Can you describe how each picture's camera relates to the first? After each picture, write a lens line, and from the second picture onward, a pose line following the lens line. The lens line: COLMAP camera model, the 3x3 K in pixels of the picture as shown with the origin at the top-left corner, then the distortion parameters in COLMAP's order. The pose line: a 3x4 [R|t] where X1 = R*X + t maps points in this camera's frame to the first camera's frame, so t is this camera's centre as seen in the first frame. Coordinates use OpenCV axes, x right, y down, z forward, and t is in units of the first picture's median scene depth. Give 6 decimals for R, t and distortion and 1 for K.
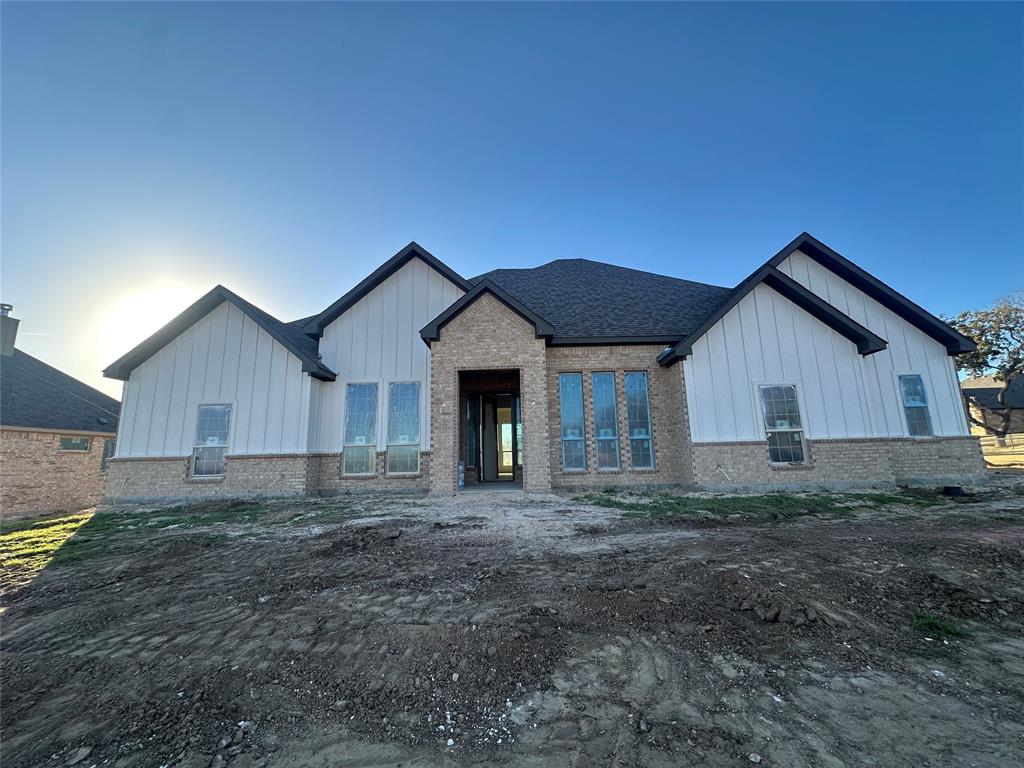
lens RADIAL K [[411.2, 0, 512.0], [0, 411.2, 384.0], [0, 0, 1]] dist [-0.001177, 0.000070]
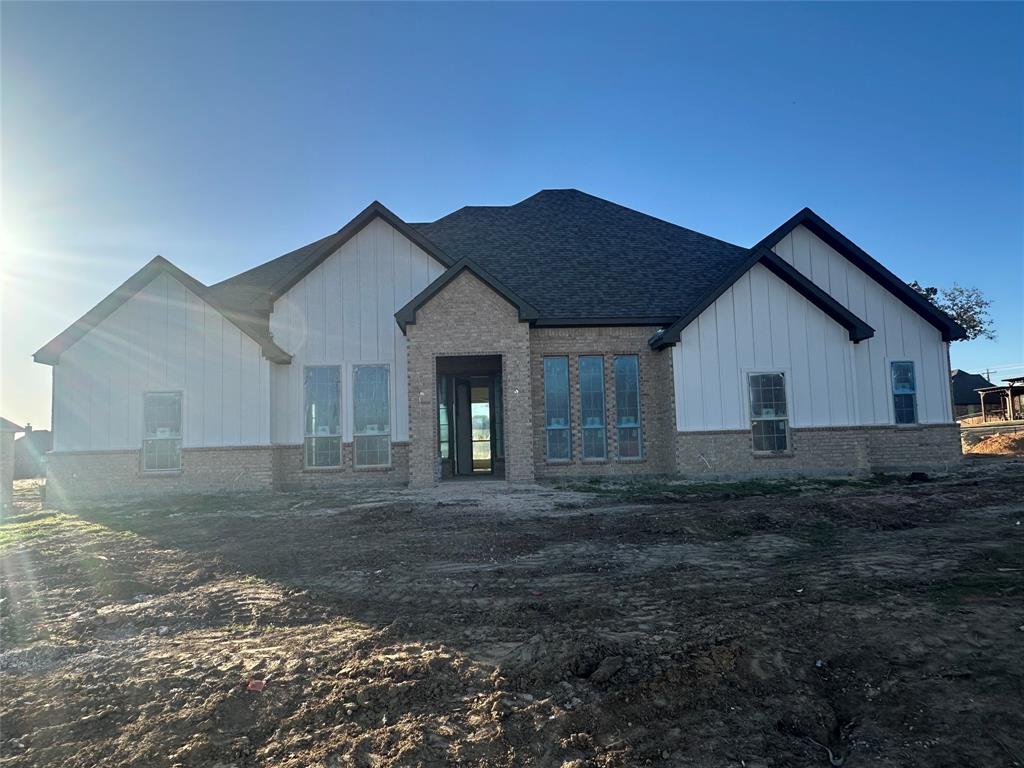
lens RADIAL K [[720.0, 0, 512.0], [0, 720.0, 384.0], [0, 0, 1]] dist [0.004647, 0.001384]
pose [[0.997661, -0.000864, 0.068351, -0.070804], [-0.005009, 0.996307, 0.085718, -0.110986], [-0.068172, -0.085860, 0.993972, -0.642930]]
